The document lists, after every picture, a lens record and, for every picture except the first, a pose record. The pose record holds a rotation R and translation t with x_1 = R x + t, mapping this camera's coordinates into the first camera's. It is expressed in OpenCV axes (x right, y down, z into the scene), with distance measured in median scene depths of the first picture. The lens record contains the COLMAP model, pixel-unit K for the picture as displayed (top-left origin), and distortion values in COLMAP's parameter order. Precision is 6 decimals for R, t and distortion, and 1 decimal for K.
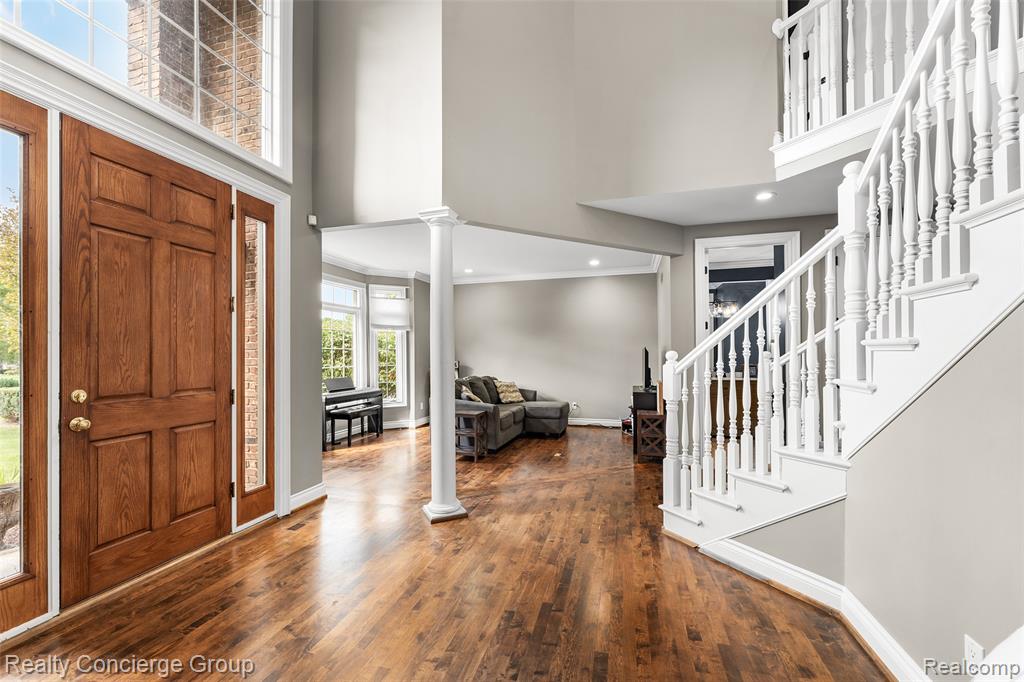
lens RADIAL K [[409.0, 0, 512.3], [0, 409.0, 337.5], [0, 0, 1]] dist [-0.006584, -0.000060]
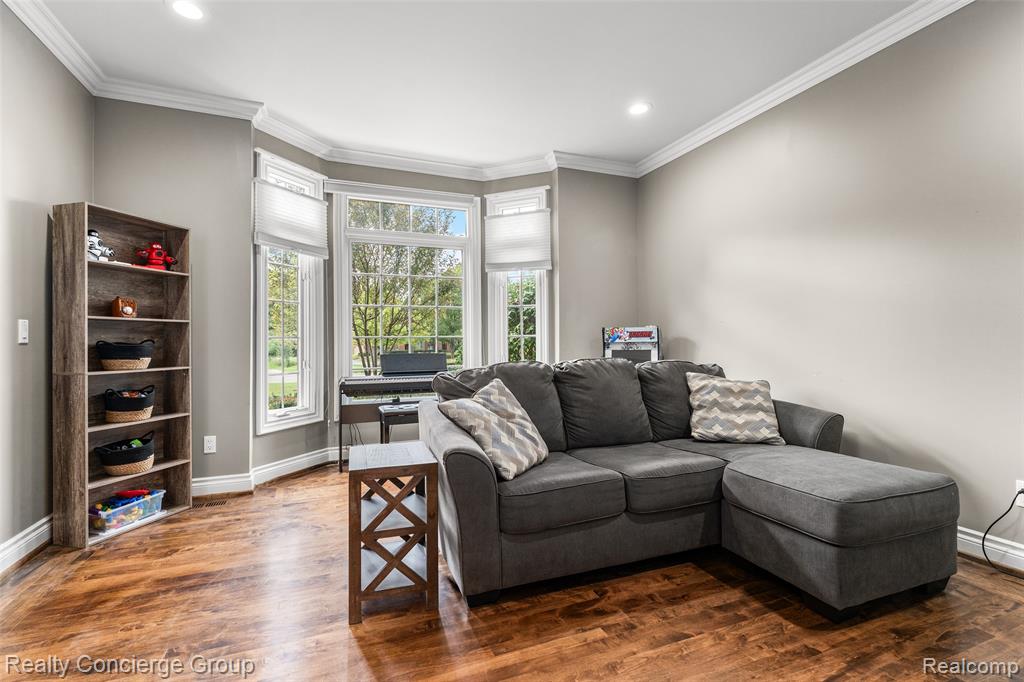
lens RADIAL K [[459.9, 0, 512.0], [0, 459.9, 341.0], [0, 0, 1]] dist [-0.008046, -0.000237]
pose [[0.608256, 0.001930, -0.793738, 0.193316], [0.038726, 0.998734, 0.032105, 0.056838], [0.792795, -0.050266, 0.607411, 0.628708]]
